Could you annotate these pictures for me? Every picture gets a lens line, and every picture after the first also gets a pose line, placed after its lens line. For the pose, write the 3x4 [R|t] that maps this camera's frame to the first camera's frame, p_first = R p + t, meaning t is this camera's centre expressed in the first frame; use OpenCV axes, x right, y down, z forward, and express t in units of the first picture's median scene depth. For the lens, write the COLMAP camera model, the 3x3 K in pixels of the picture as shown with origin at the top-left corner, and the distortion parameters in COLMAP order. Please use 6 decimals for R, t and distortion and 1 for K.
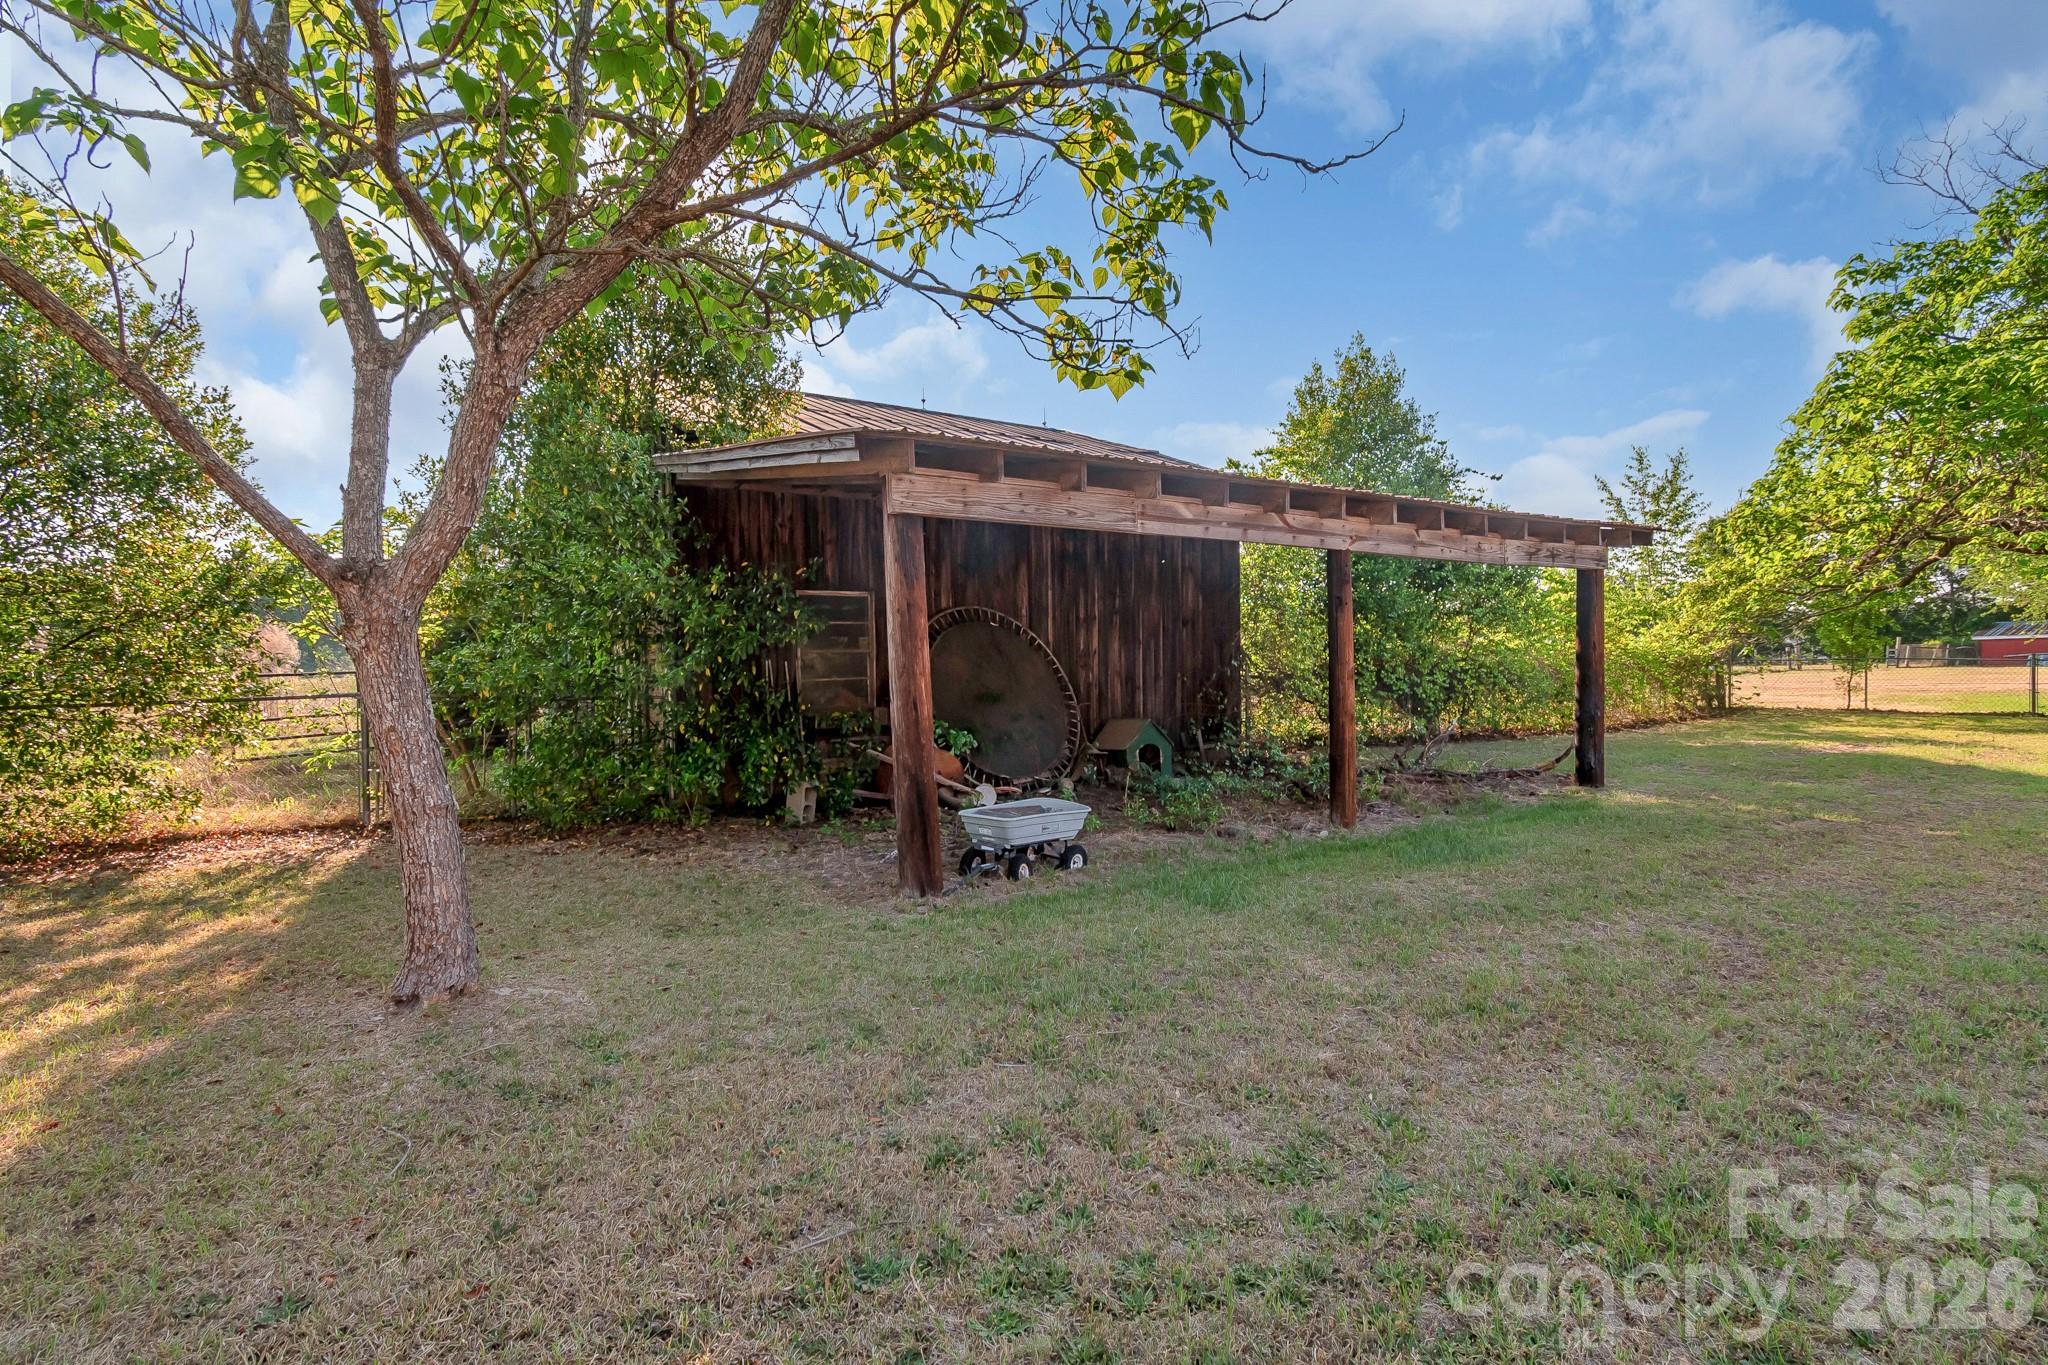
lens RADIAL K [[942.4, 0, 1024.0], [0, 942.4, 682.5], [0, 0, 1]] dist [0.000538, 0.000175]
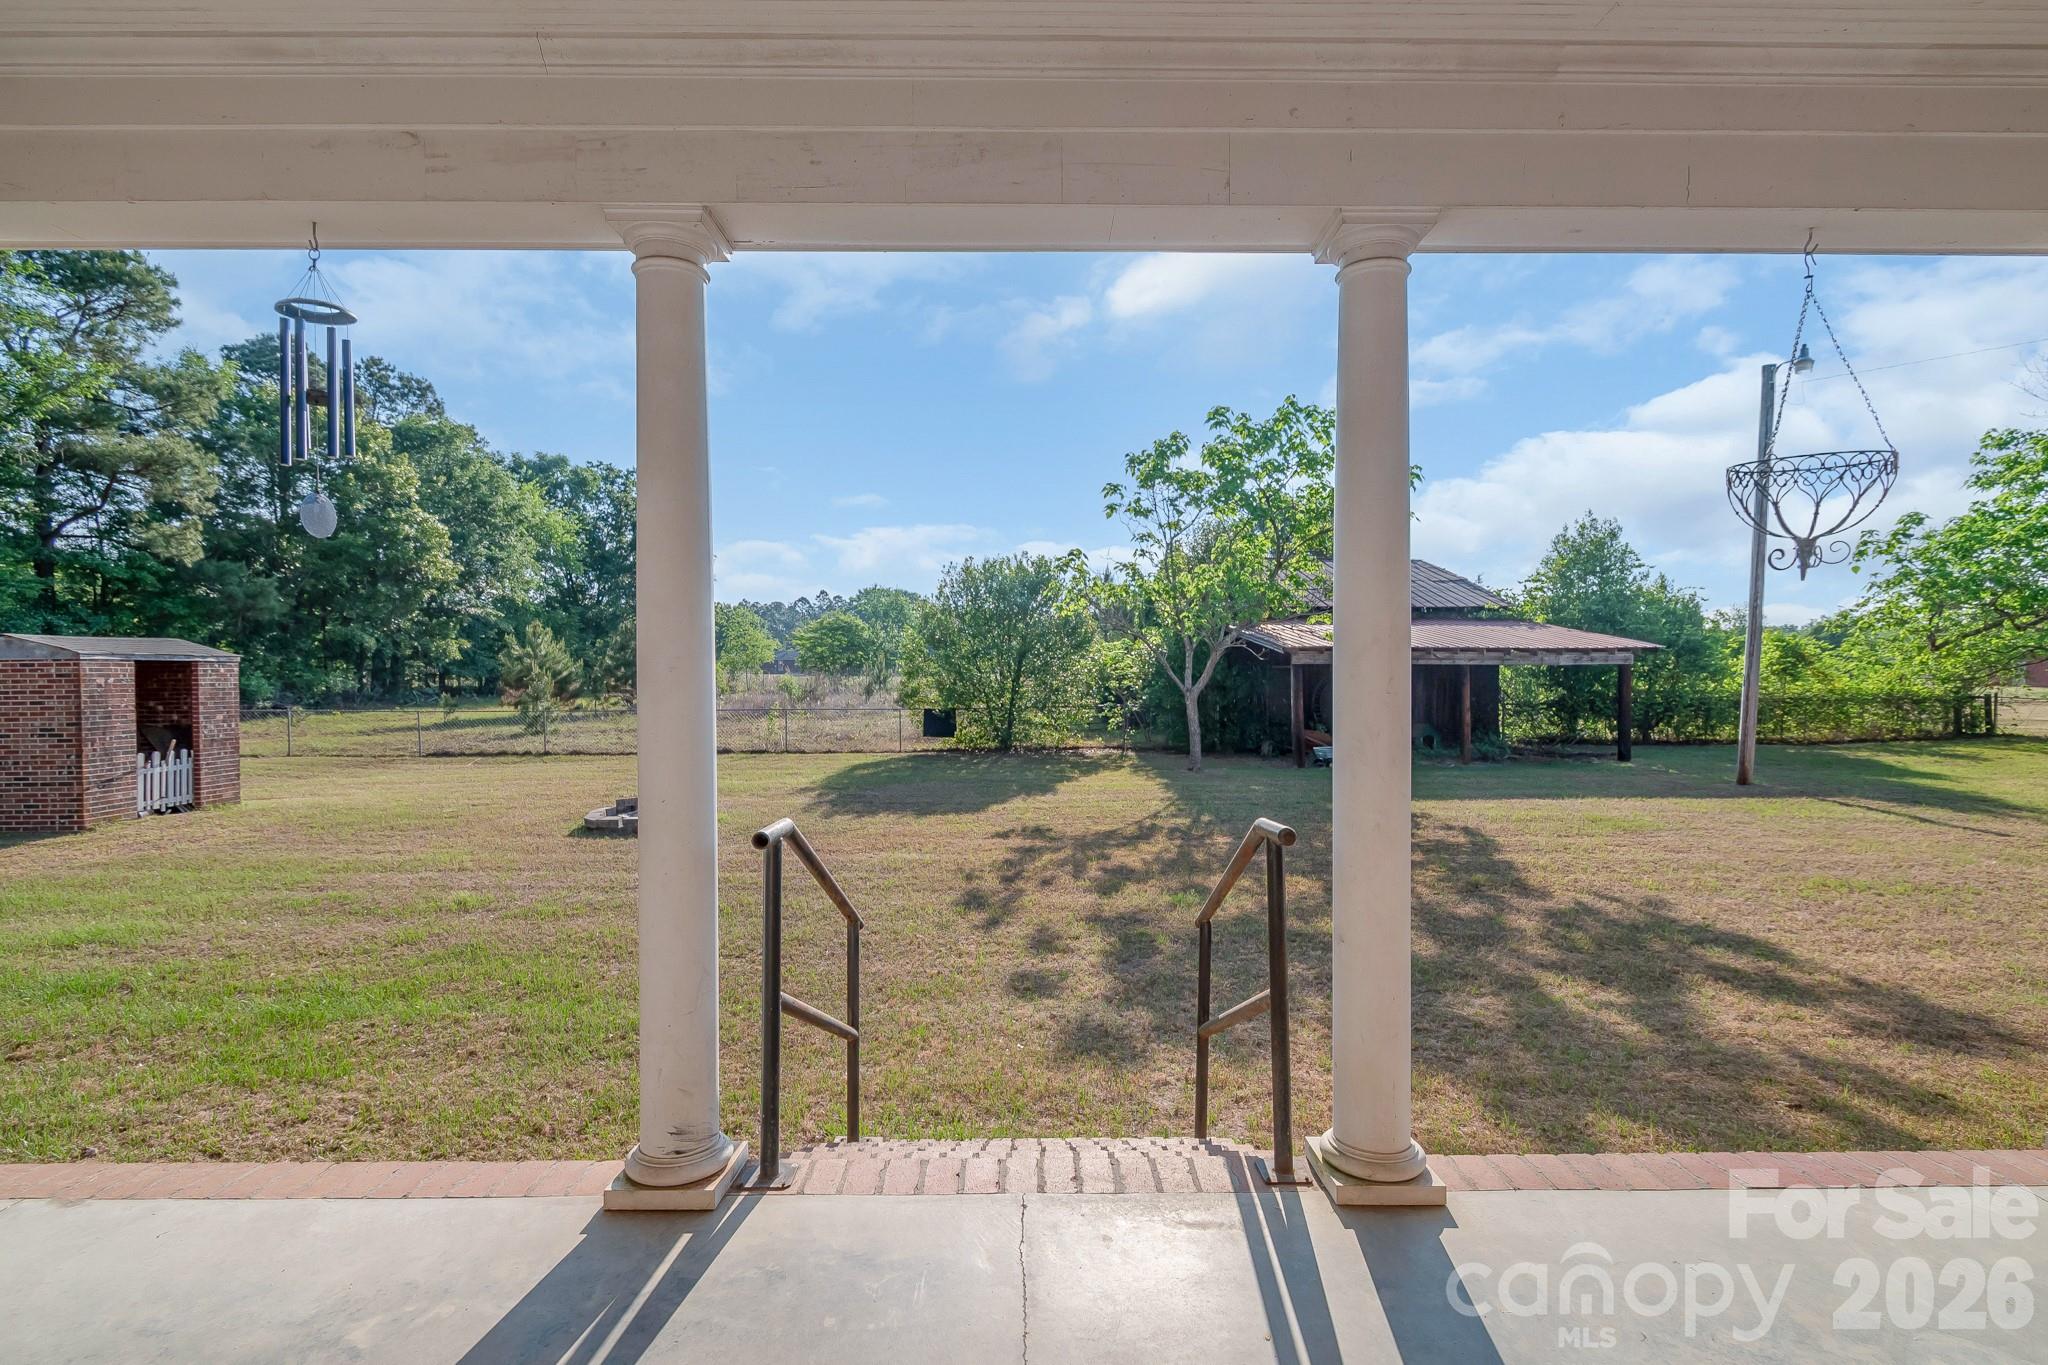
lens RADIAL K [[942.4, 0, 1024.0], [0, 942.4, 682.5], [0, 0, 1]] dist [0.000538, 0.000175]
pose [[0.884695, 0.019844, -0.465748, 0.396475], [-0.017279, 0.999803, 0.009777, -0.073886], [0.465851, -0.000602, 0.884863, -1.676656]]
